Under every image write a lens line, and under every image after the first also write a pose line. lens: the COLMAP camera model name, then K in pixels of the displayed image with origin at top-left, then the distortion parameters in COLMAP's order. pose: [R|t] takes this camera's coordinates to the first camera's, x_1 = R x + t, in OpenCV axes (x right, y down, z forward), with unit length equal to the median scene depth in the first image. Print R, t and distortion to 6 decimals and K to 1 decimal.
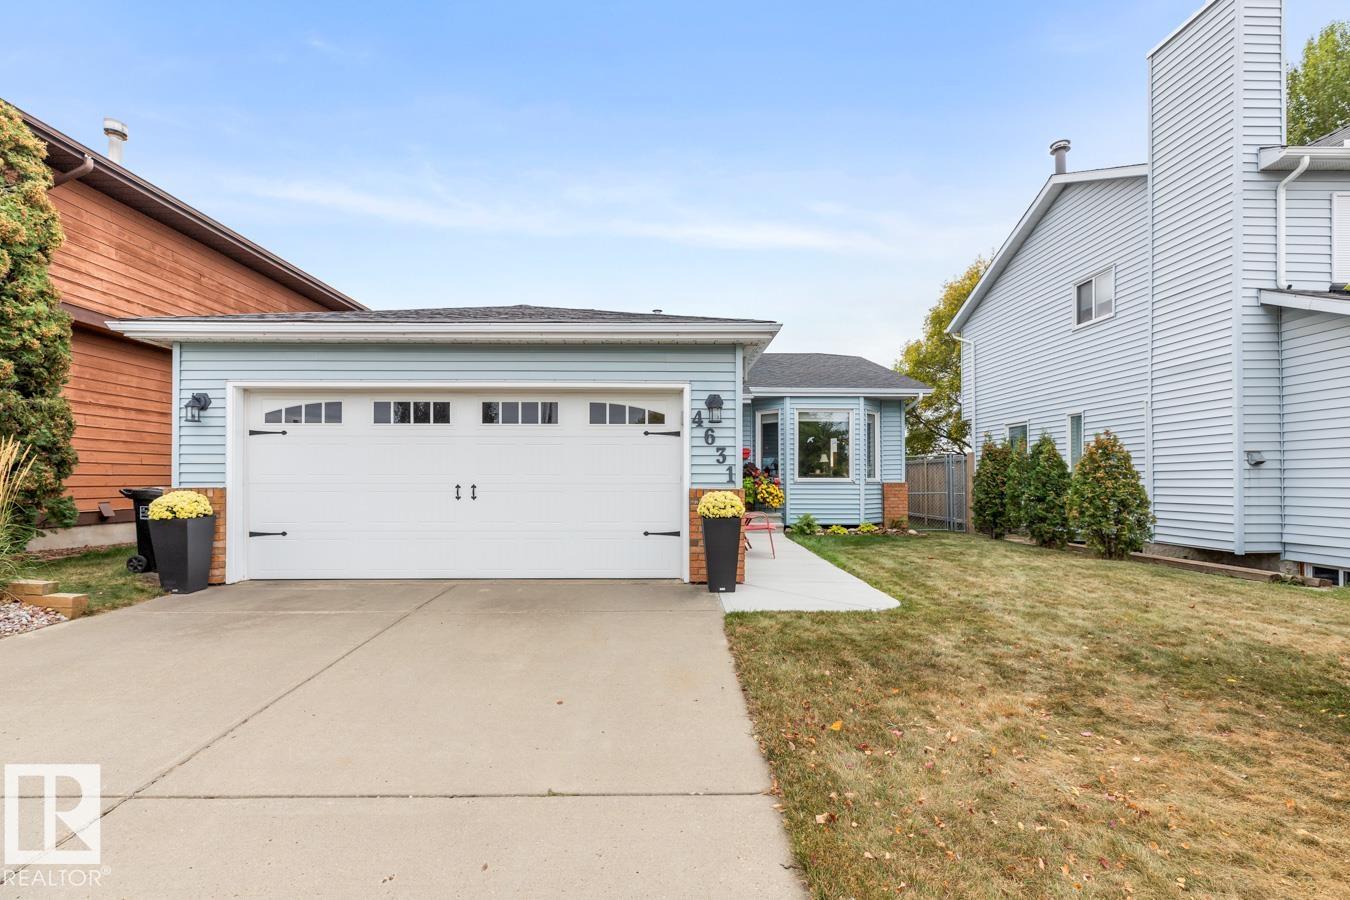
lens RADIAL K [[637.3, 0, 663.5], [0, 637.3, 459.9], [0, 0, 1]] dist [0.005196, 0.000241]
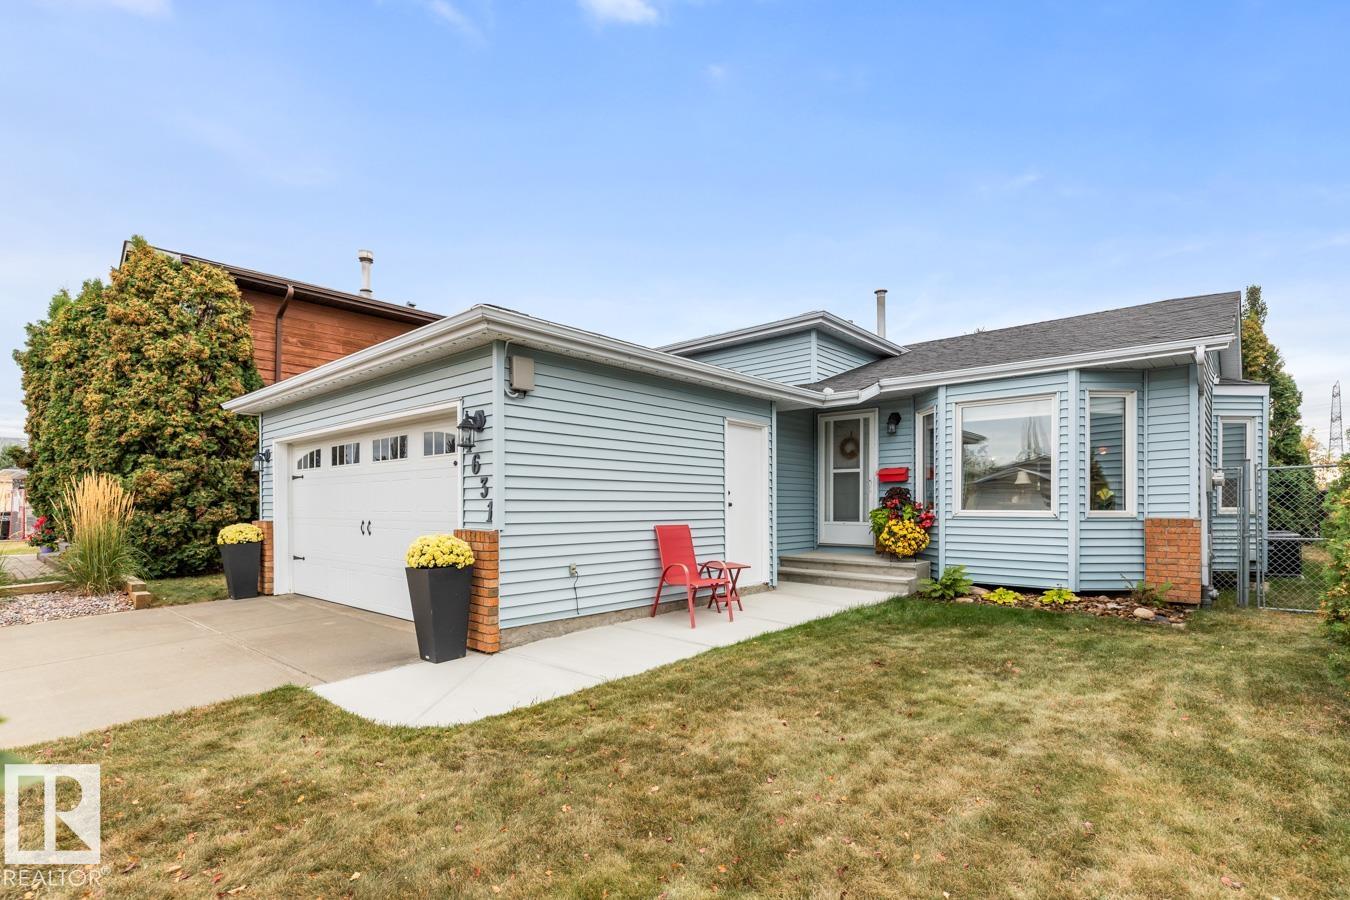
lens RADIAL K [[637.3, 0, 655.7], [0, 637.3, 505.4], [0, 0, 1]] dist [0.005196, 0.000241]
pose [[0.738641, -0.003227, -0.674092, 0.742610], [0.025163, 0.999424, 0.022789, 0.001947], [0.673630, -0.033795, 0.738296, 0.551043]]
